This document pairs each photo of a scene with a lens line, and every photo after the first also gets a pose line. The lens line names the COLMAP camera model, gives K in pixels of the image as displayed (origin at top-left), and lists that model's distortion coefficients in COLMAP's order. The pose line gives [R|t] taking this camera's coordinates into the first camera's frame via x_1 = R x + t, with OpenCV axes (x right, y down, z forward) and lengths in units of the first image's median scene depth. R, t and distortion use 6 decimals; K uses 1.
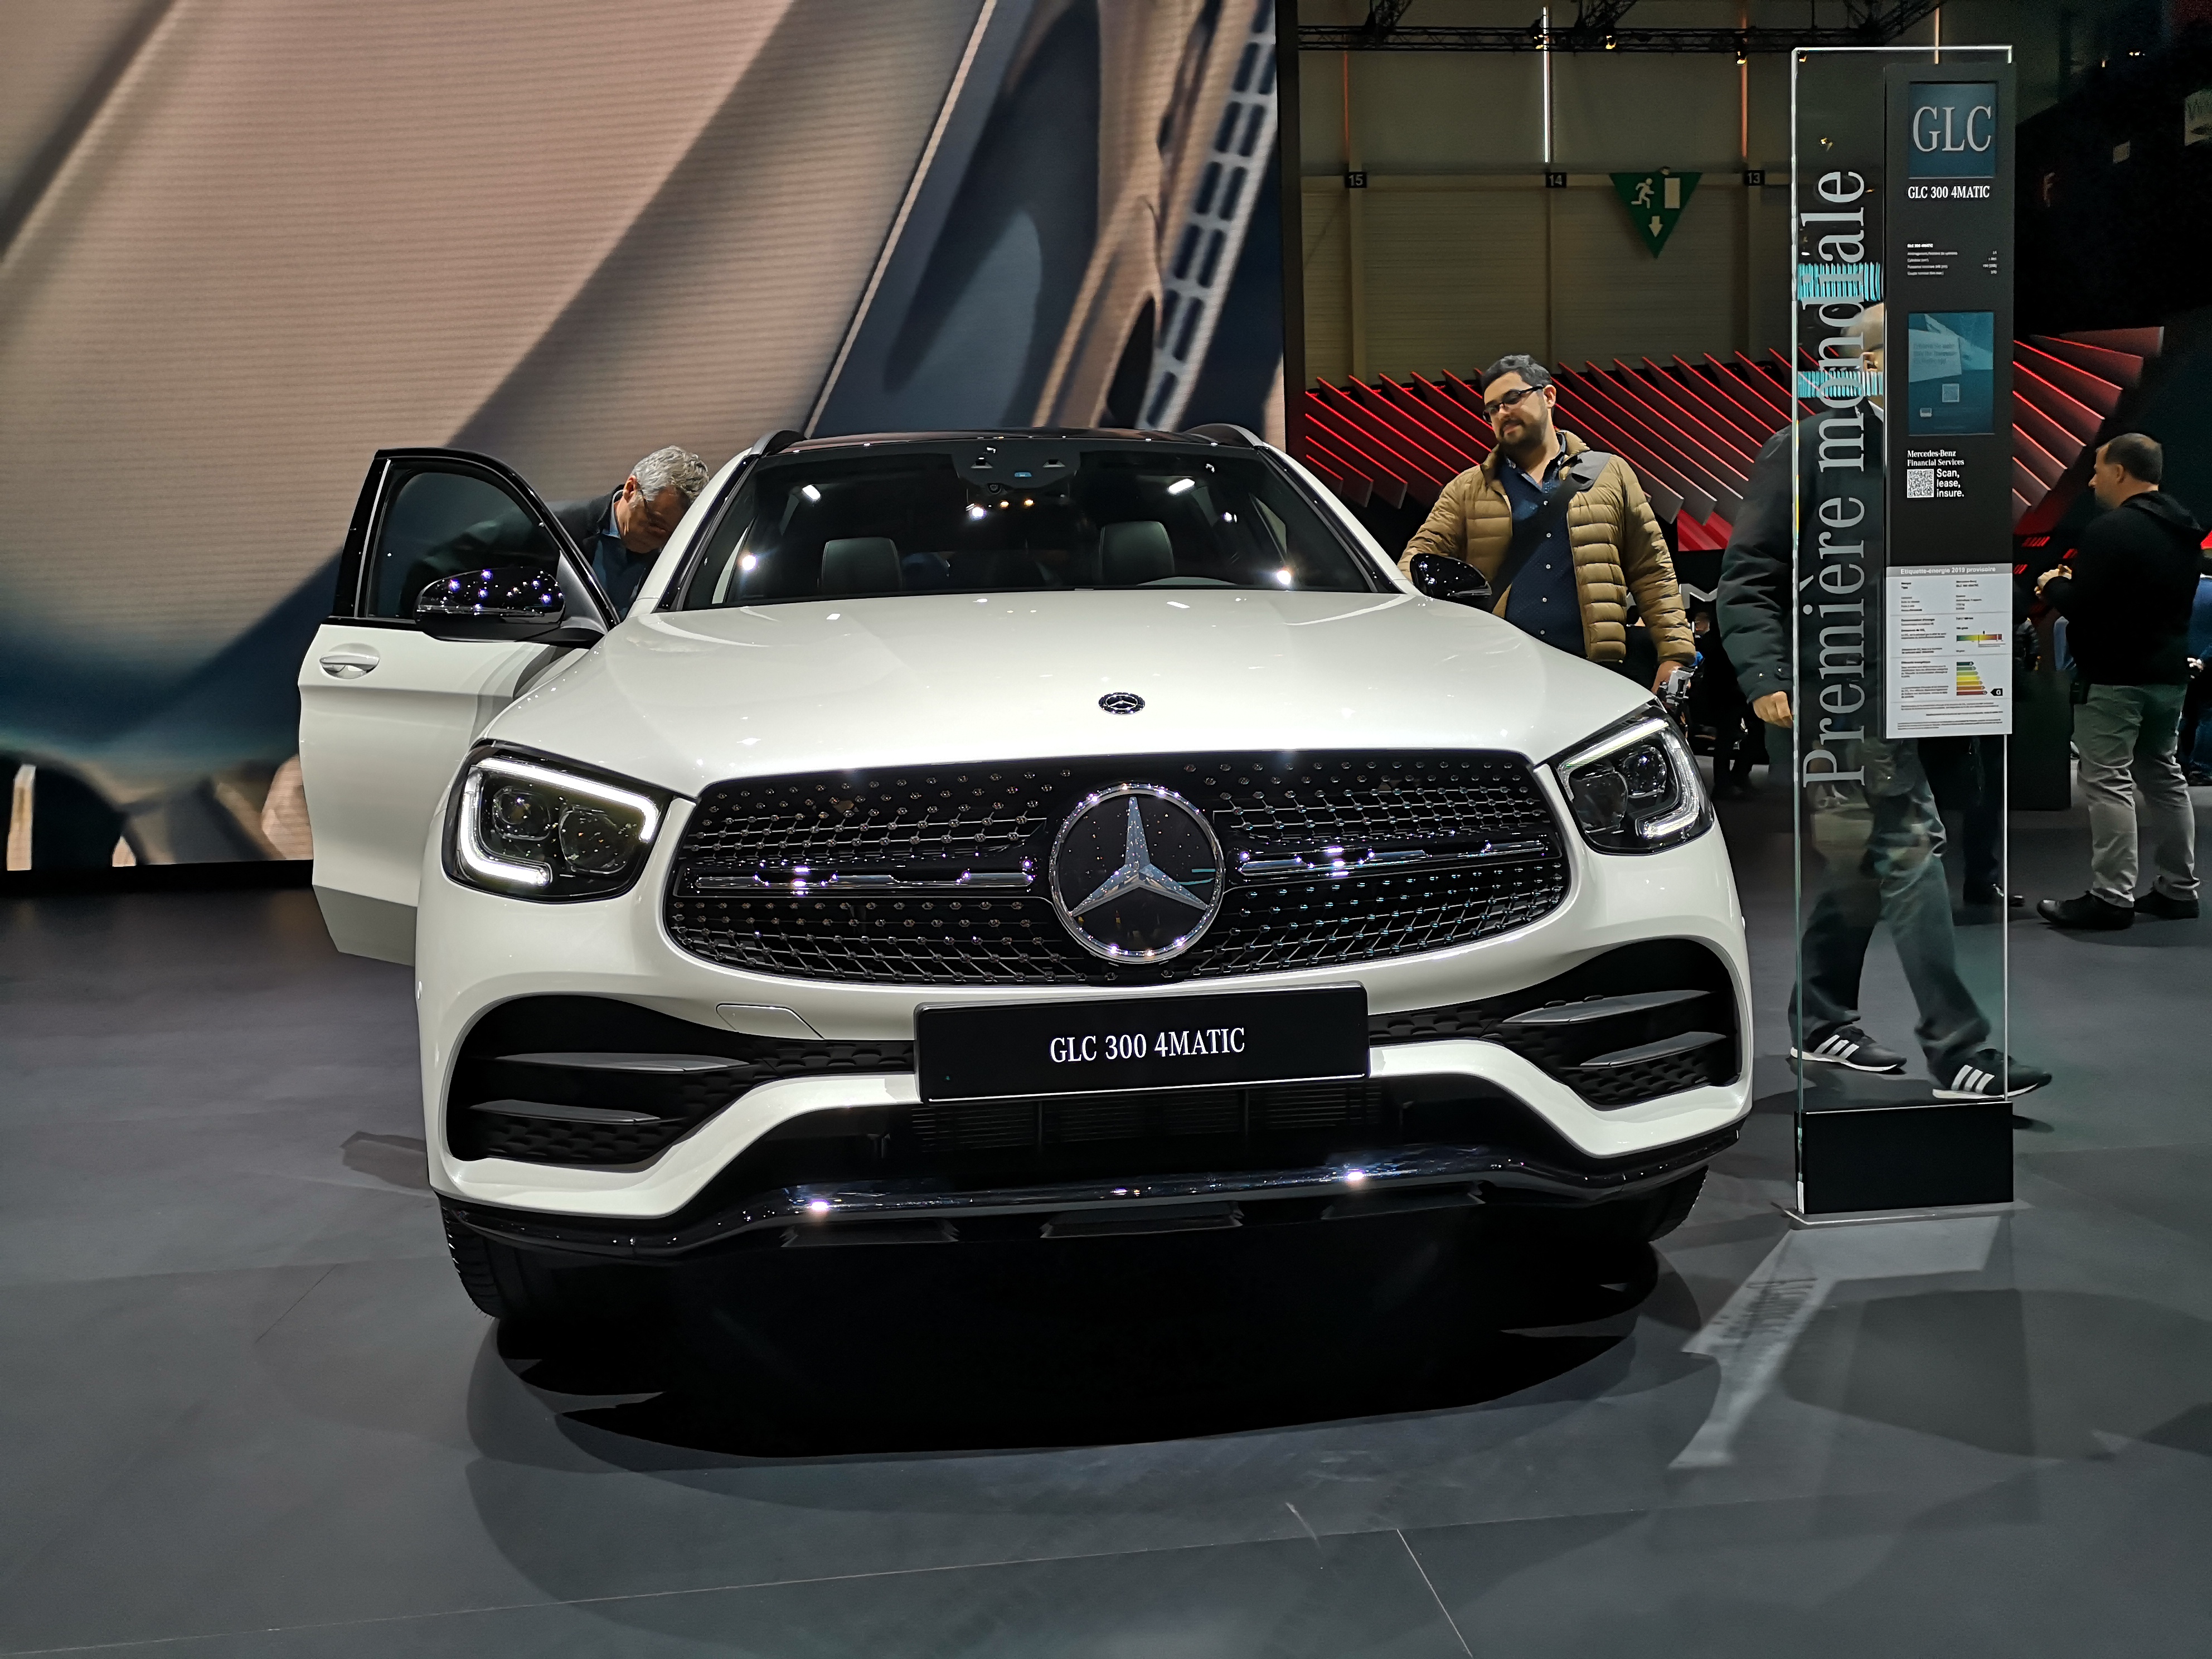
lens RADIAL K [[1726.4, 0, 1102.2], [0, 1726.4, 832.1], [0, 0, 1]] dist [0.034999, -0.019244]
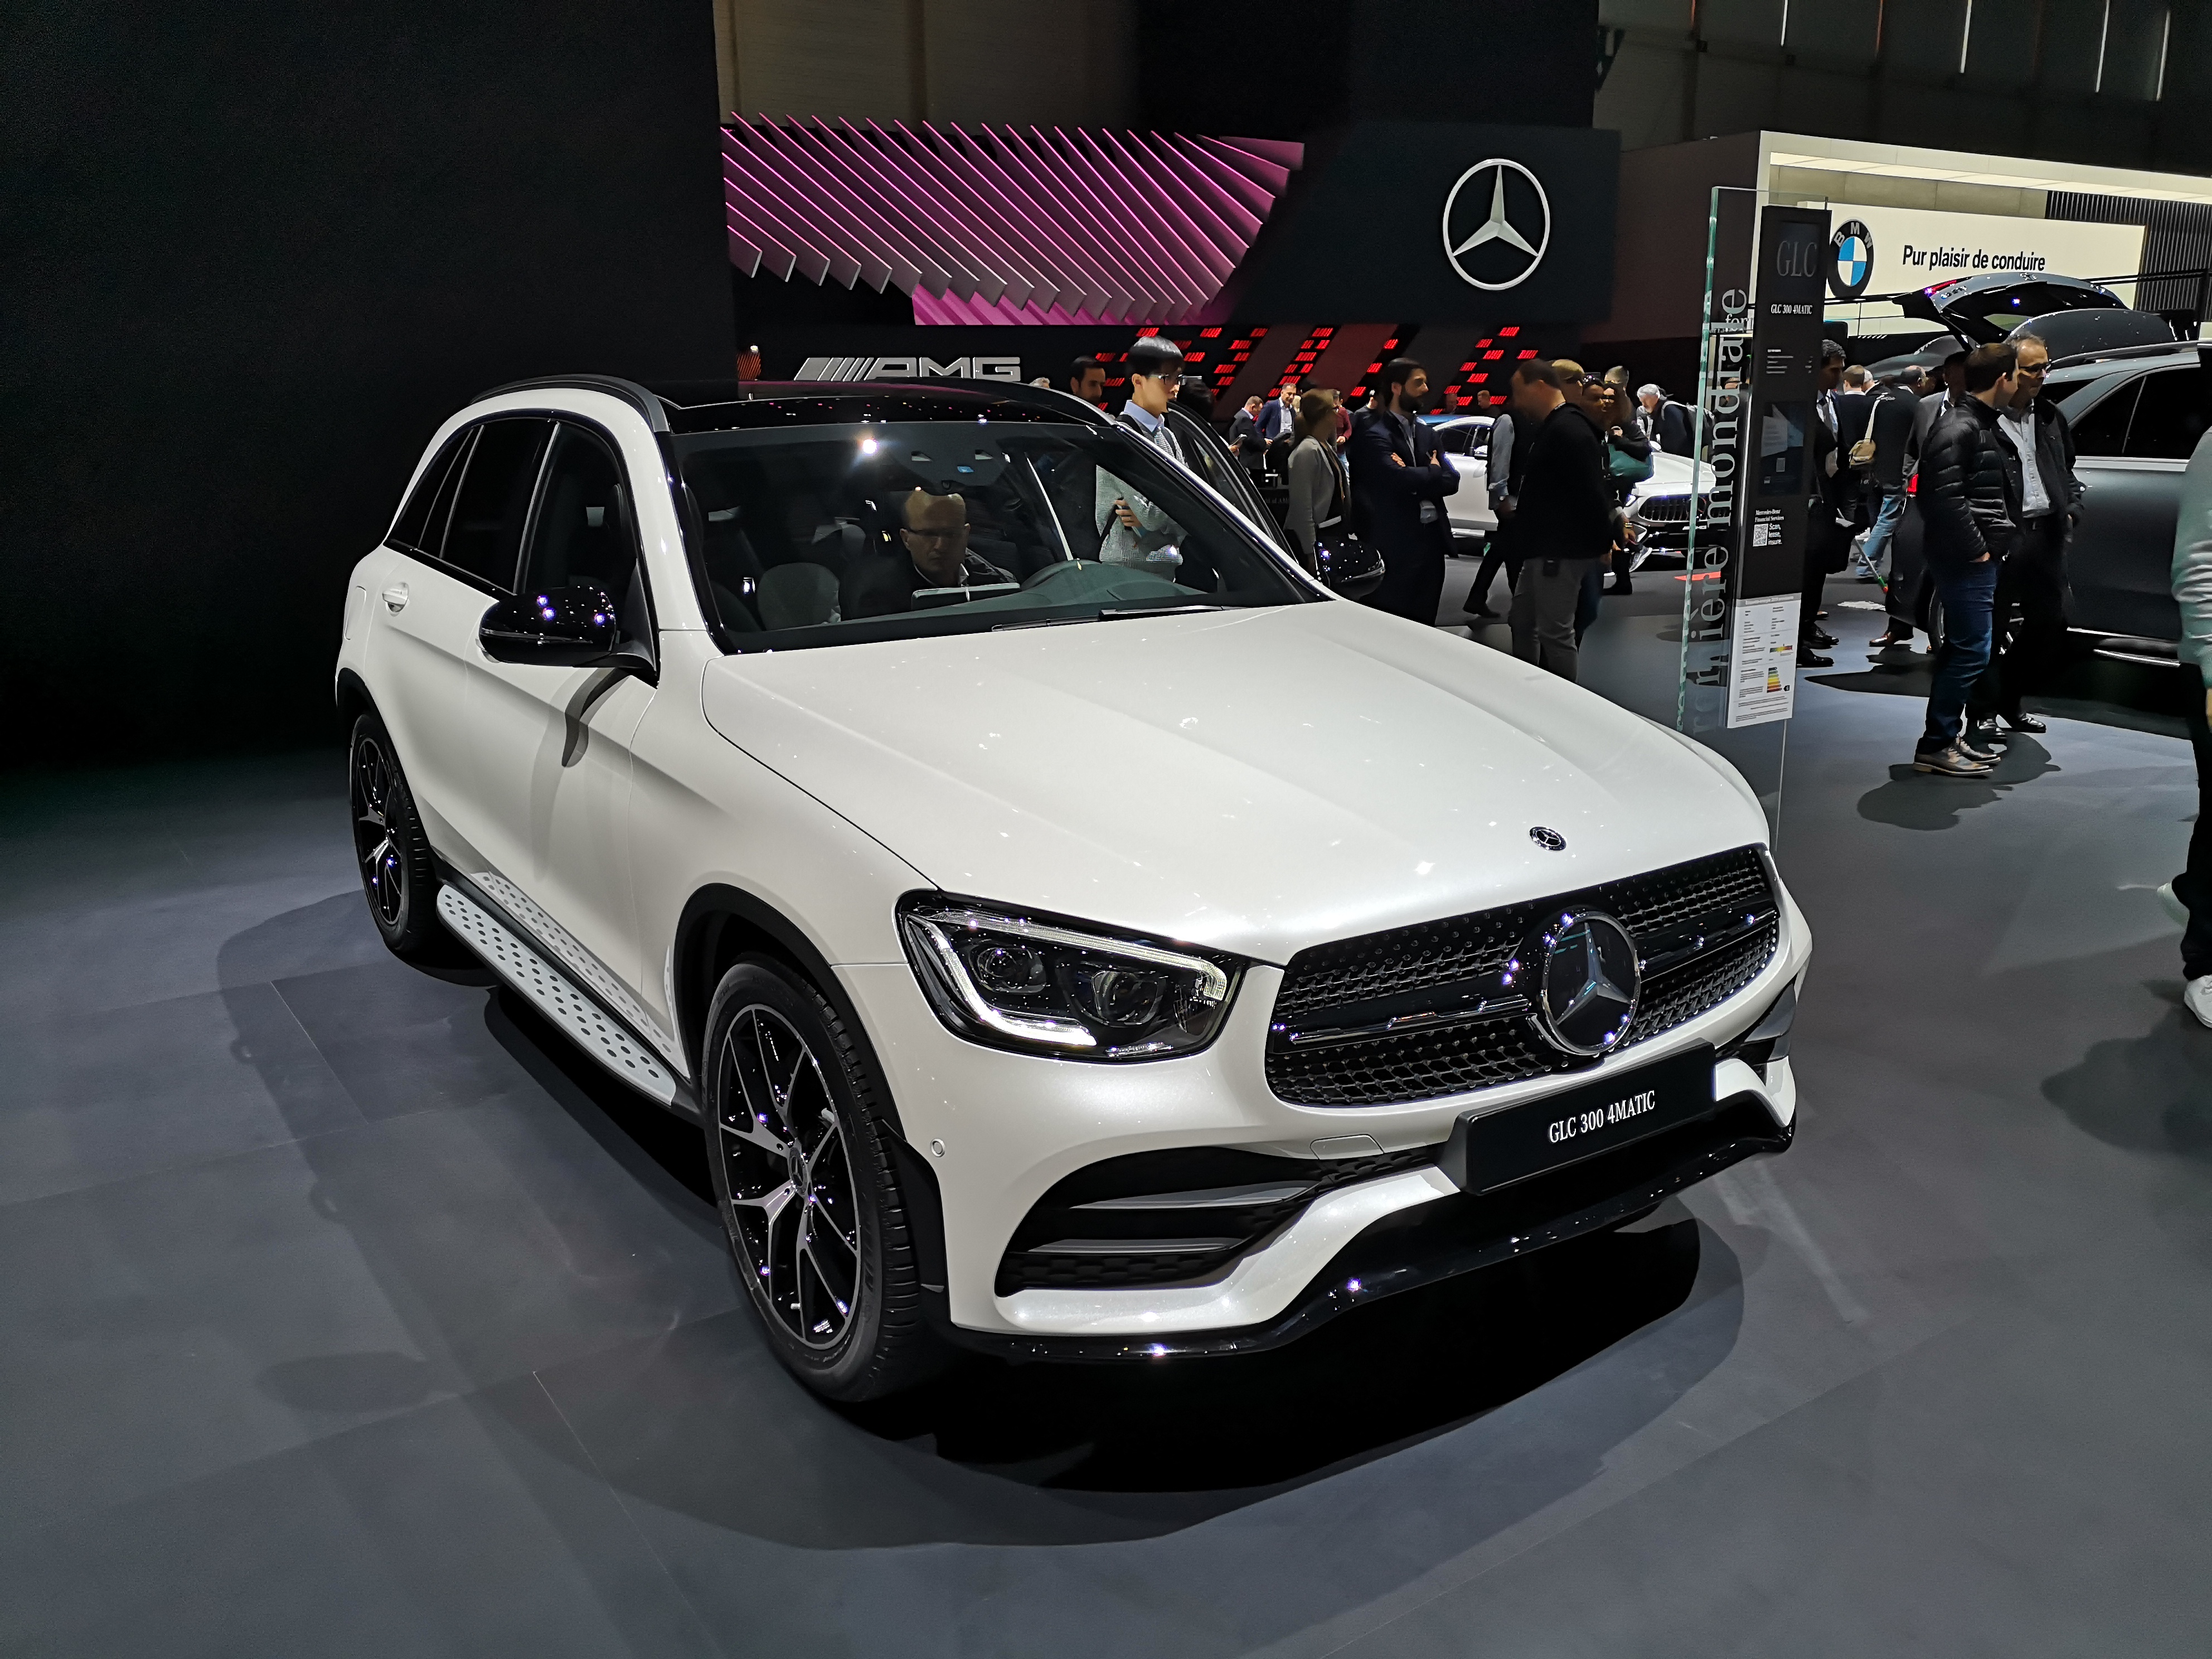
lens RADIAL K [[1726.4, 0, 1090.3], [0, 1726.4, 815.3], [0, 0, 1]] dist [0.034999, -0.019244]
pose [[0.895499, -0.085908, 0.436694, -0.812534], [0.026728, 0.989804, 0.139908, -0.271028], [-0.444261, -0.113616, 0.888664, 0.065555]]
